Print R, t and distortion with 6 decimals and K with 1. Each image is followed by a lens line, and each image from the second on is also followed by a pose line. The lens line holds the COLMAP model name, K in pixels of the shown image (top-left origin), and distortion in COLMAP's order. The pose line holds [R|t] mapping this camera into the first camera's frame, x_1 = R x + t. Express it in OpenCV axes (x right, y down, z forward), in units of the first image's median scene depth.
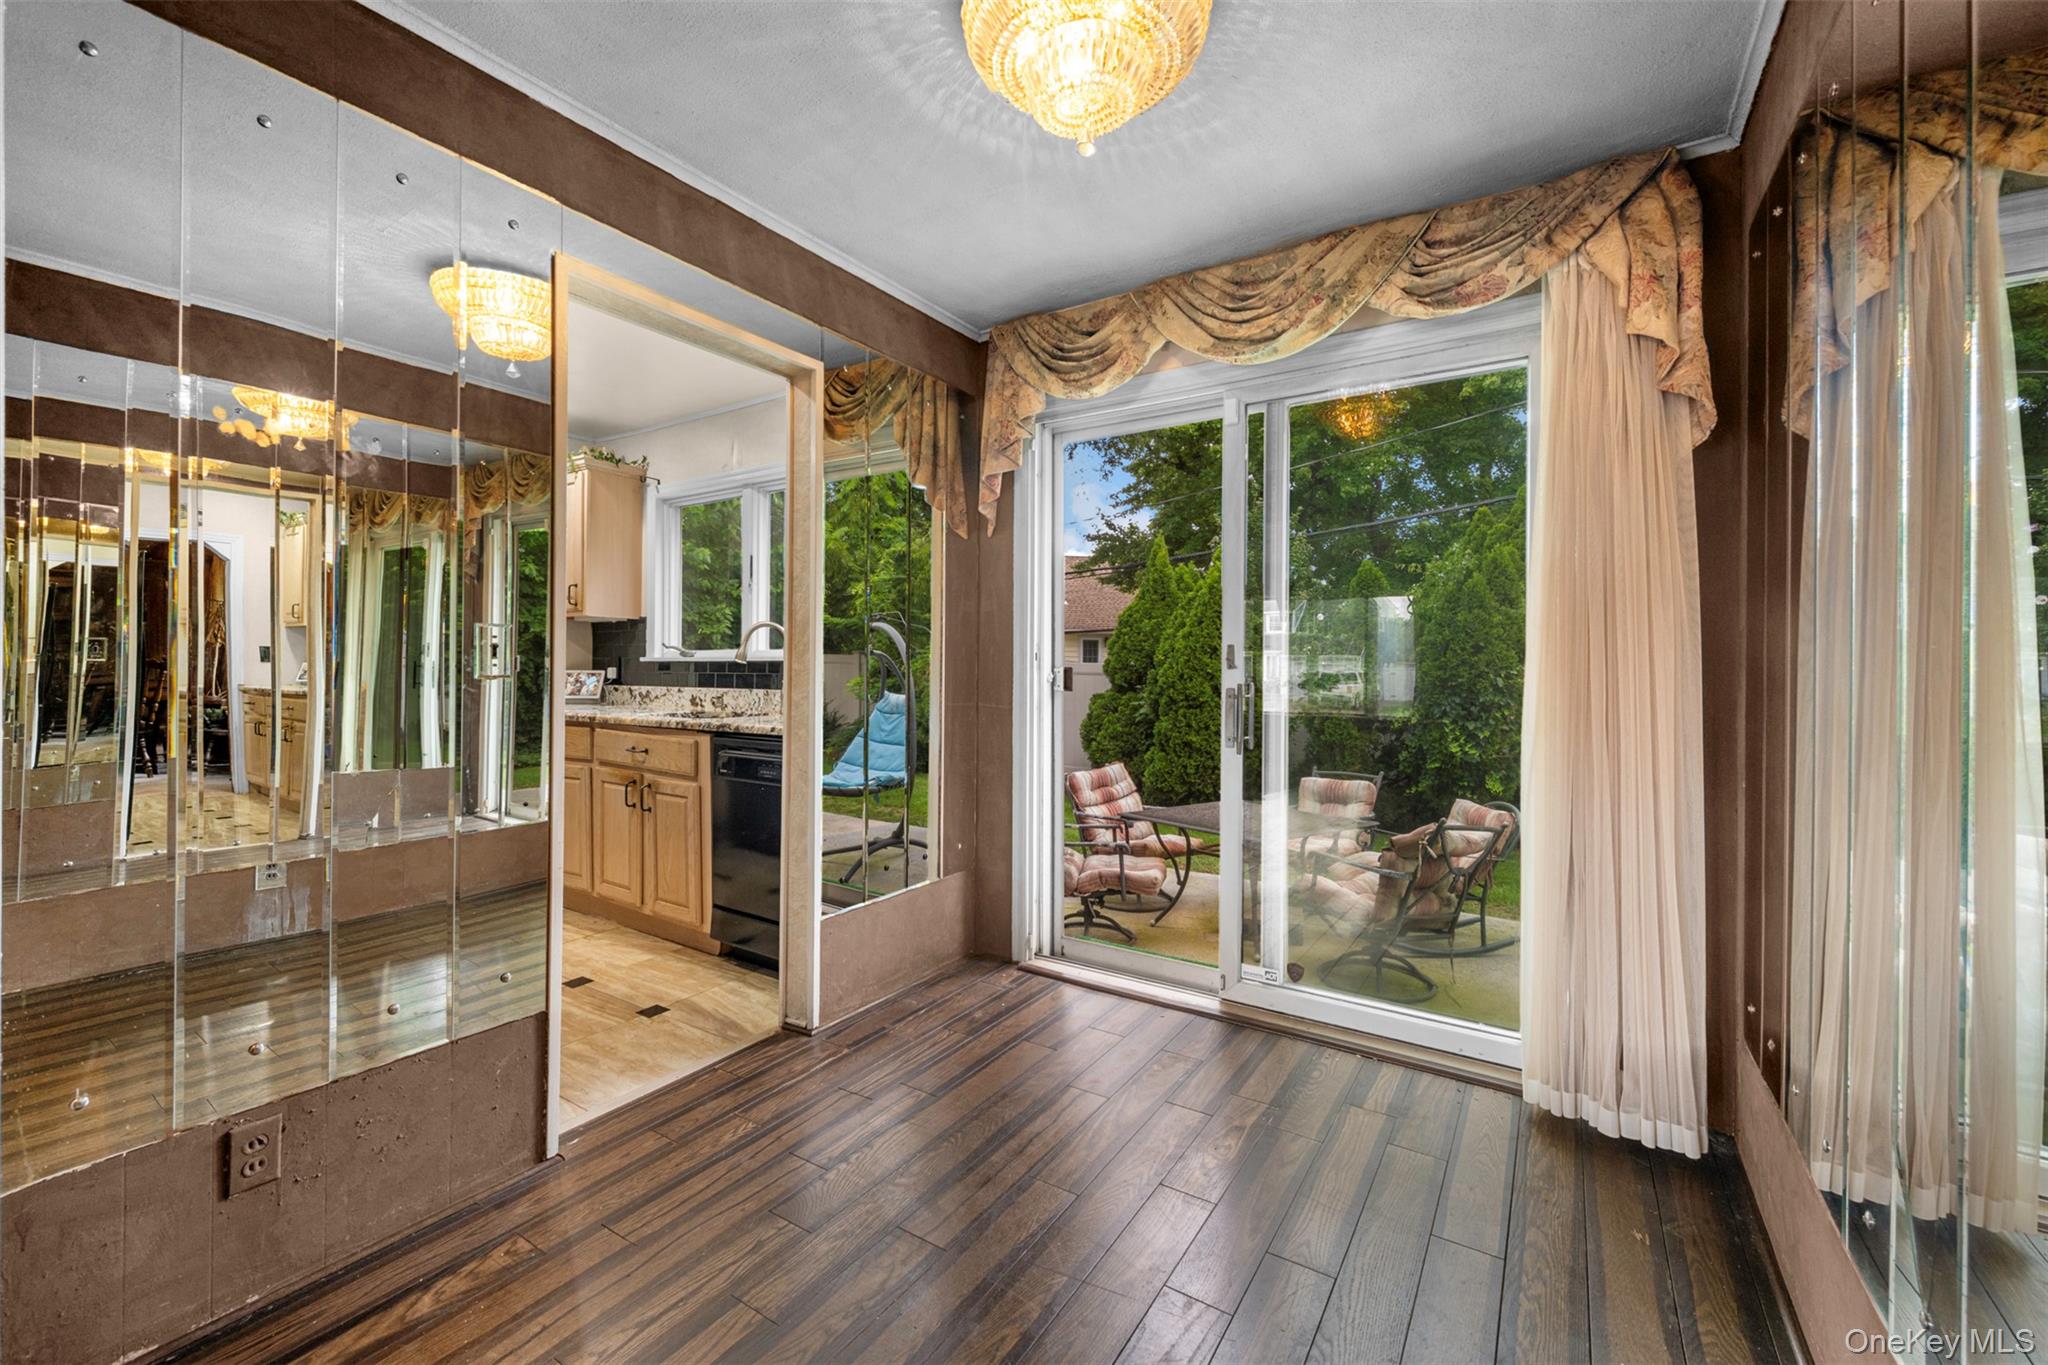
lens RADIAL K [[829.3, 0, 1022.5], [0, 829.3, 669.6], [0, 0, 1]] dist [-0.001065, -0.000022]
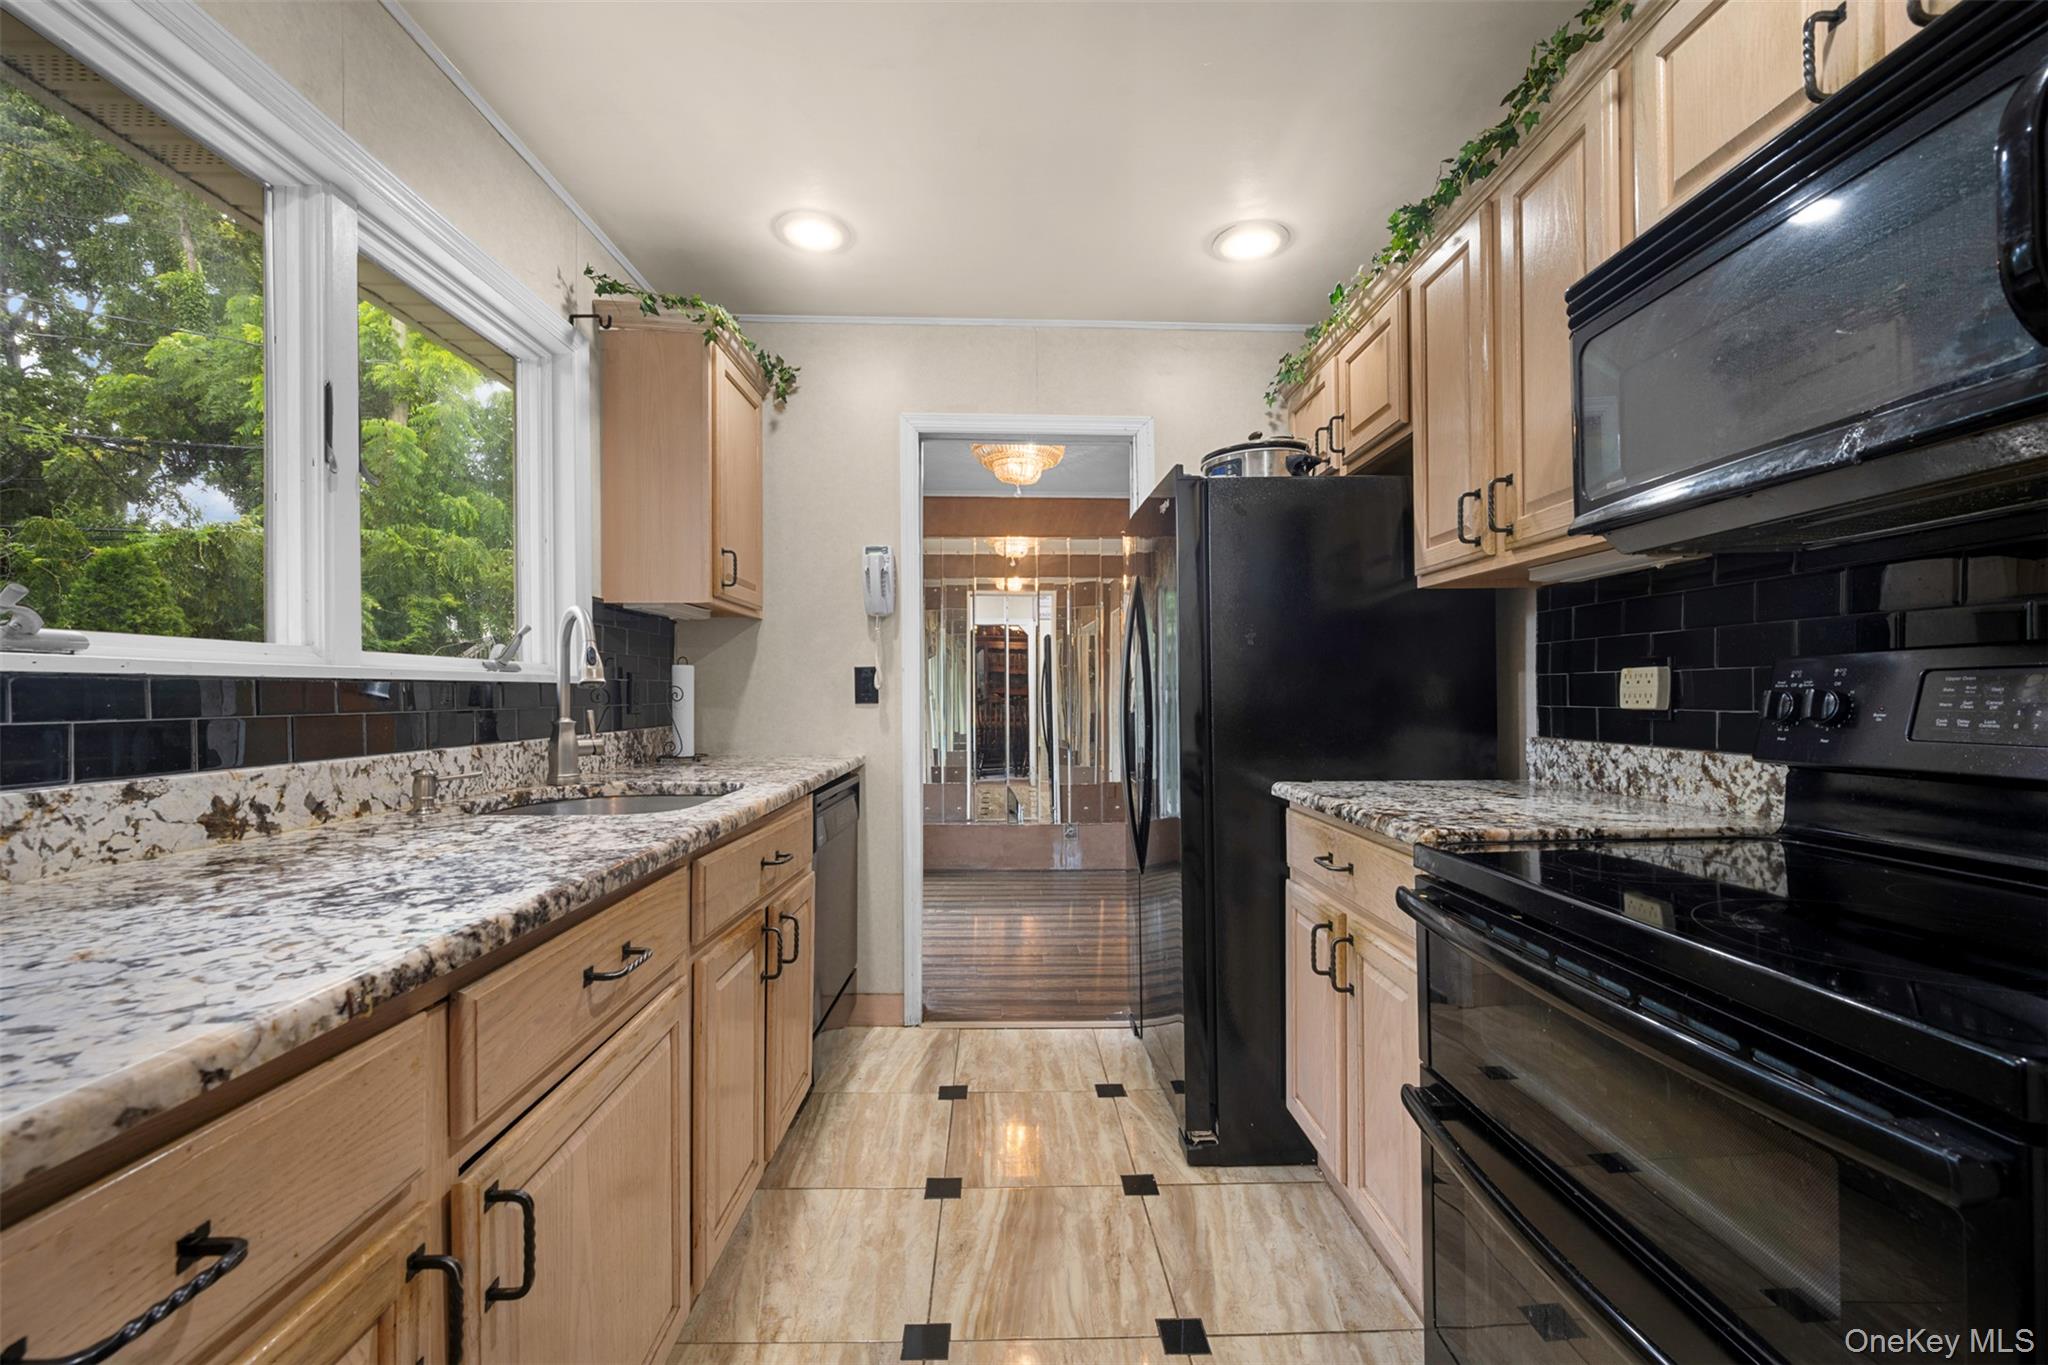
lens RADIAL K [[829.3, 0, 1026.2], [0, 829.3, 694.3], [0, 0, 1]] dist [-0.001065, -0.000022]
pose [[-0.583702, -0.004421, 0.811956, -0.773453], [0.002575, 0.999970, 0.007296, -0.005511], [-0.811964, 0.006349, -0.583674, 0.934742]]
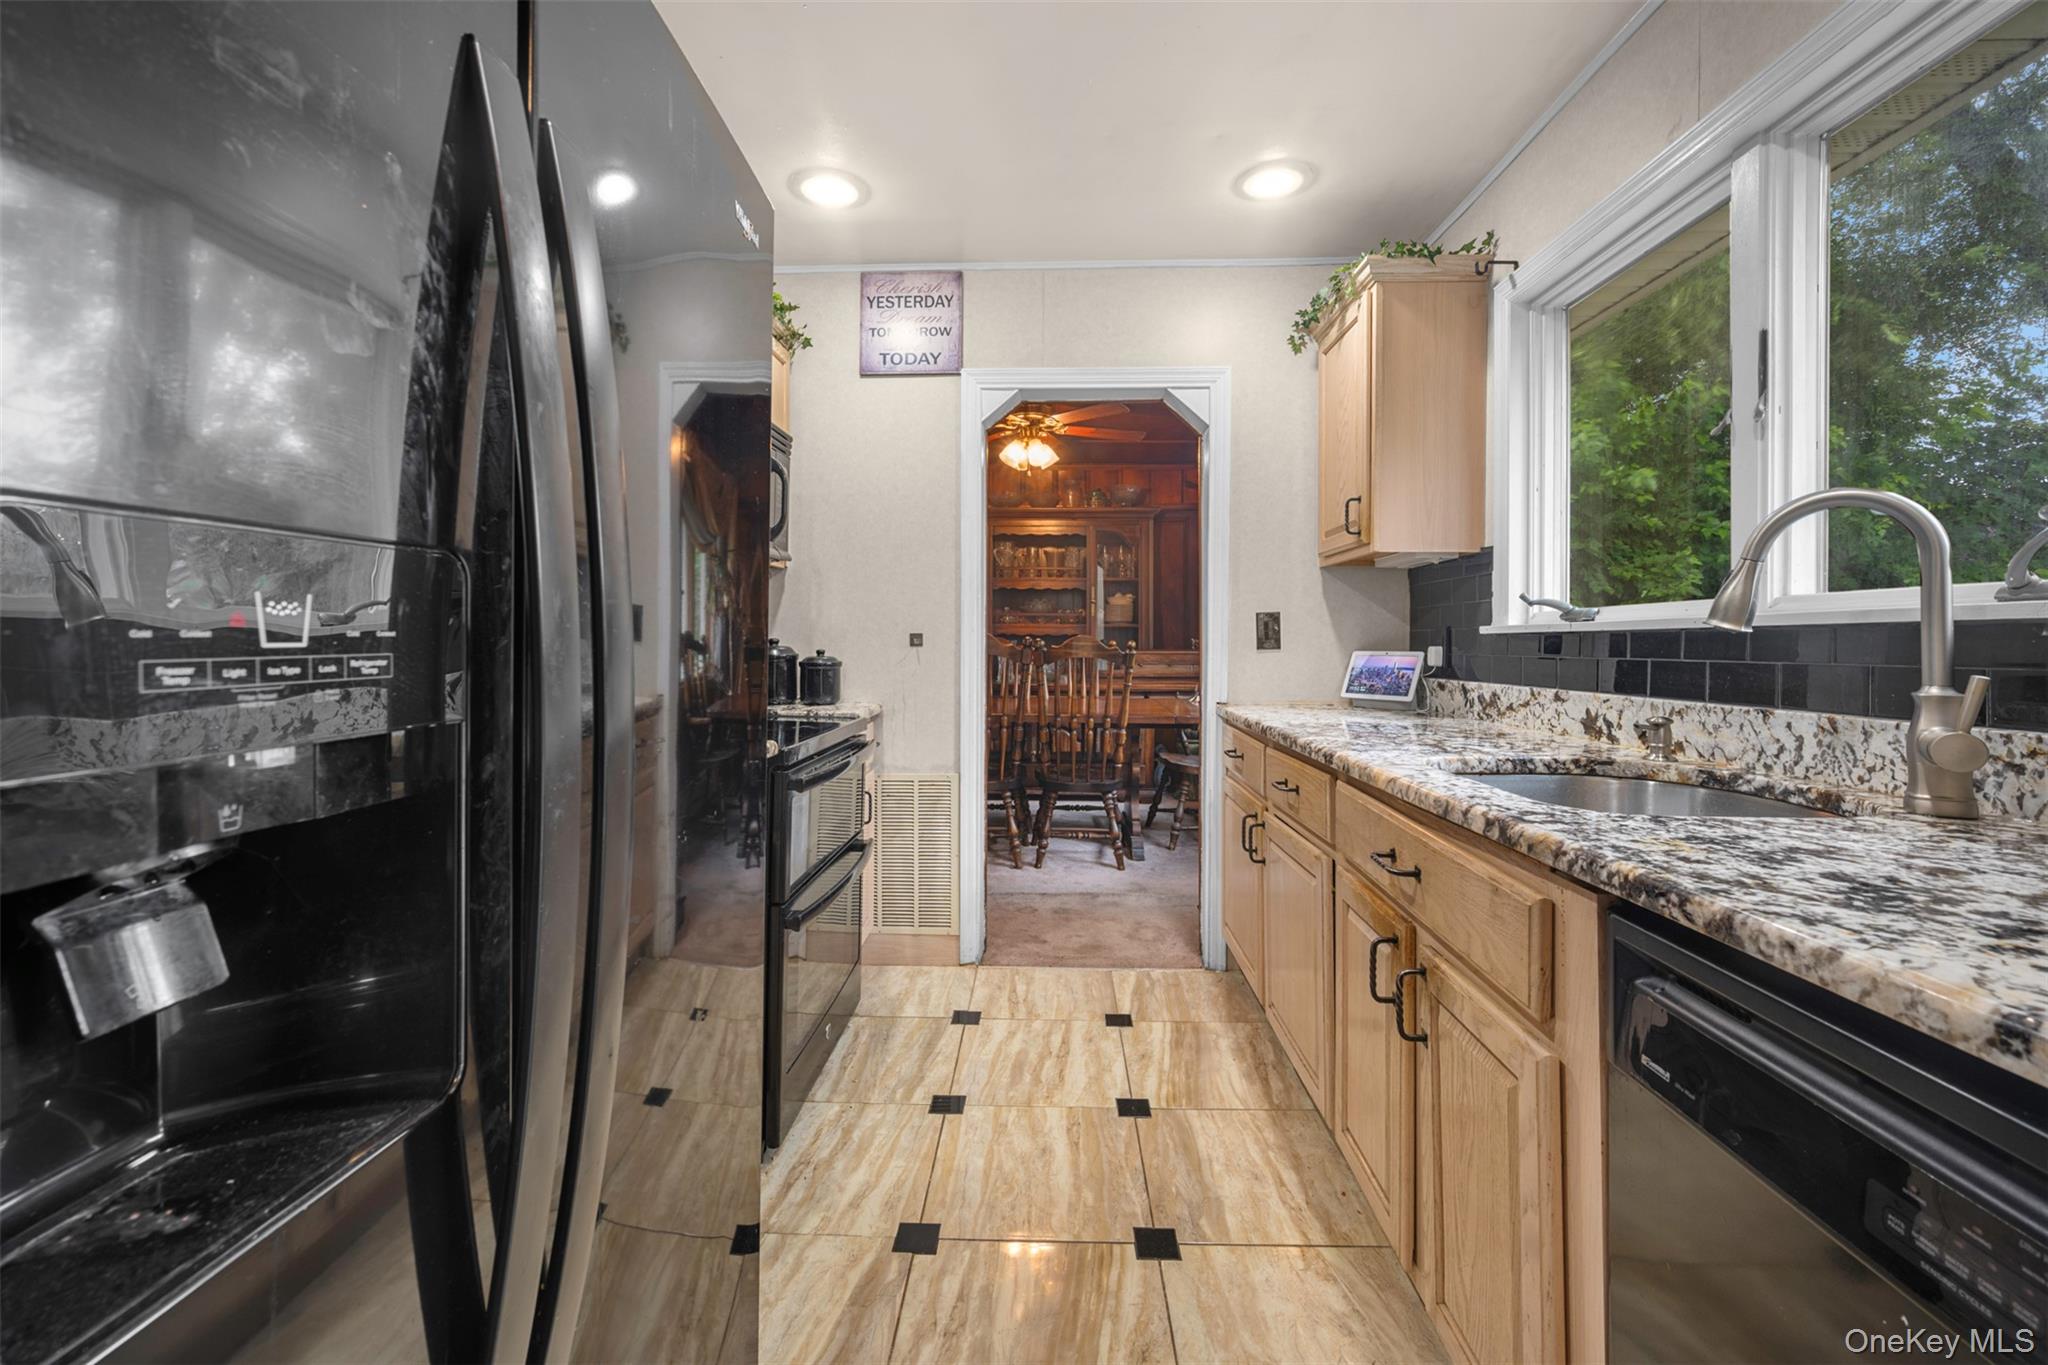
lens RADIAL K [[829.3, 0, 1035.3], [0, 829.3, 647.4], [0, 0, 1]] dist [-0.001065, -0.000022]
pose [[0.527709, -0.003589, -0.849418, -0.183149], [0.003077, 0.999993, -0.002313, -0.001567], [0.849420, -0.001393, 0.527716, 0.527005]]
